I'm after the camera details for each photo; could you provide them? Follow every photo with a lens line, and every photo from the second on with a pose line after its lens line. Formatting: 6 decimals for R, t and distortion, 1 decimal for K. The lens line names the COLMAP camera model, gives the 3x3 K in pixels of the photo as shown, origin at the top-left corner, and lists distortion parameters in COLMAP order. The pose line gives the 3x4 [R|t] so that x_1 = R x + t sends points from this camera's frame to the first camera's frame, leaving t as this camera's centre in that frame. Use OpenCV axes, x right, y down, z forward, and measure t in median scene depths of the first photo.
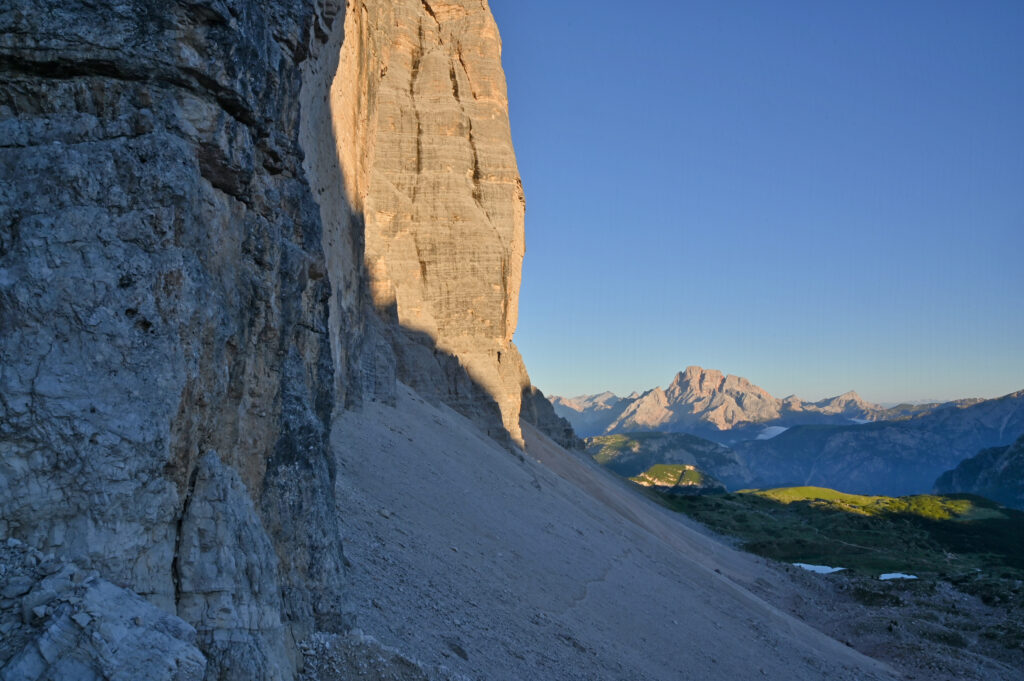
lens RADIAL K [[712.6, 0, 504.6], [0, 712.6, 334.6], [0, 0, 1]] dist [-0.105383, 0.051770]
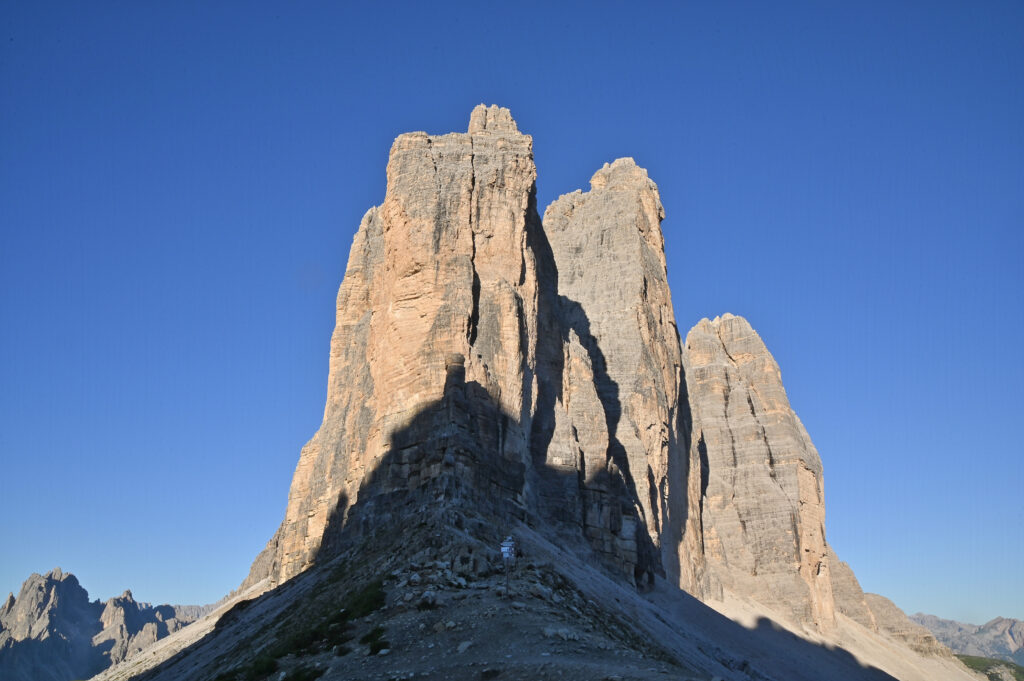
lens RADIAL K [[712.6, 0, 502.9], [0, 712.6, 333.6], [0, 0, 1]] dist [-0.105383, 0.051770]
pose [[0.859580, -0.206026, -0.467627, 0.248935], [0.051089, 0.945184, -0.322517, -0.011979], [0.508441, 0.253339, 0.822987, -0.748698]]
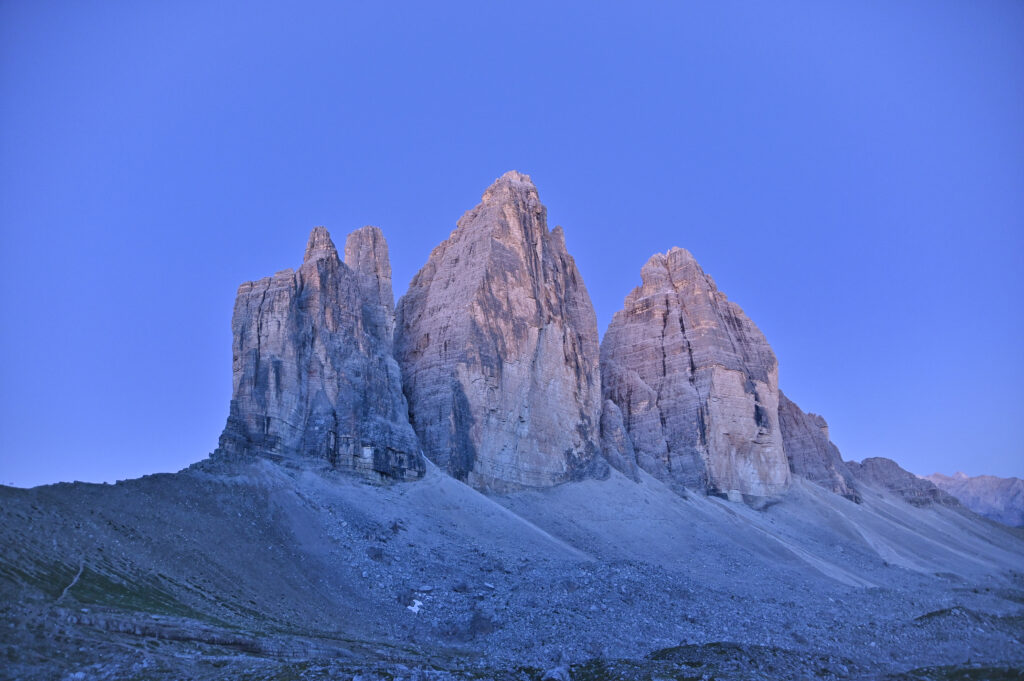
lens RADIAL K [[712.6, 0, 511.5], [0, 712.6, 334.8], [0, 0, 1]] dist [-0.105383, 0.051770]
pose [[0.678618, -0.257878, -0.687733, 1.072275], [0.143873, 0.964871, -0.219830, 0.062933], [0.720262, 0.050235, 0.691880, -0.855319]]
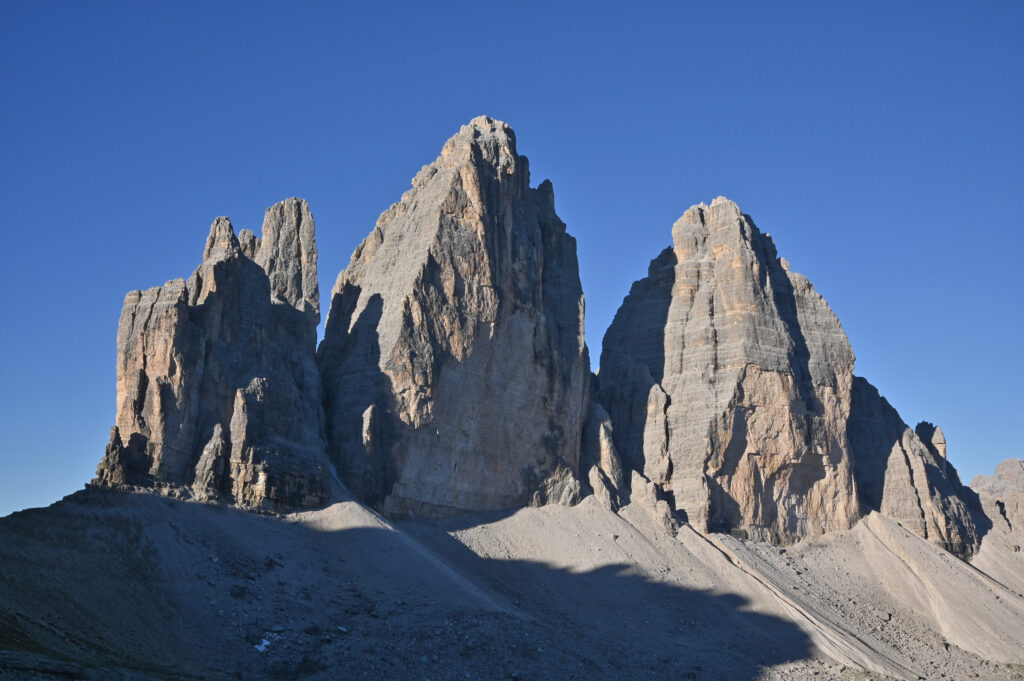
lens RADIAL K [[1110.7, 0, 490.3], [0, 1110.7, 346.9], [0, 0, 1]] dist [0.128305, 0.000000]
pose [[0.598930, -0.148434, -0.786925, 1.693215], [0.085674, 0.988908, -0.121326, -0.002277], [0.796205, 0.005247, 0.605004, -0.984665]]
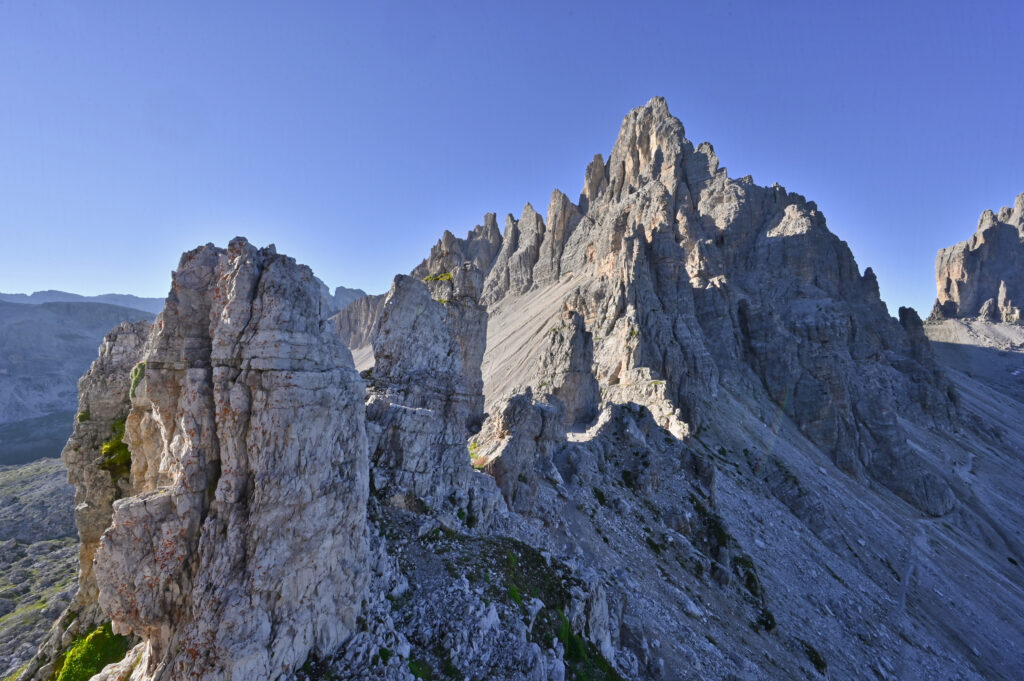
lens RADIAL K [[402.6, 0, 501.7], [0, 402.6, 344.9], [0, 0, 1]] dist [-0.002234, 0.000465]
pose [[-0.467861, -0.006412, -0.883779, 2.458108], [0.088313, 0.994630, -0.053967, -0.006724], [0.879379, -0.103298, -0.464782, -1.289227]]
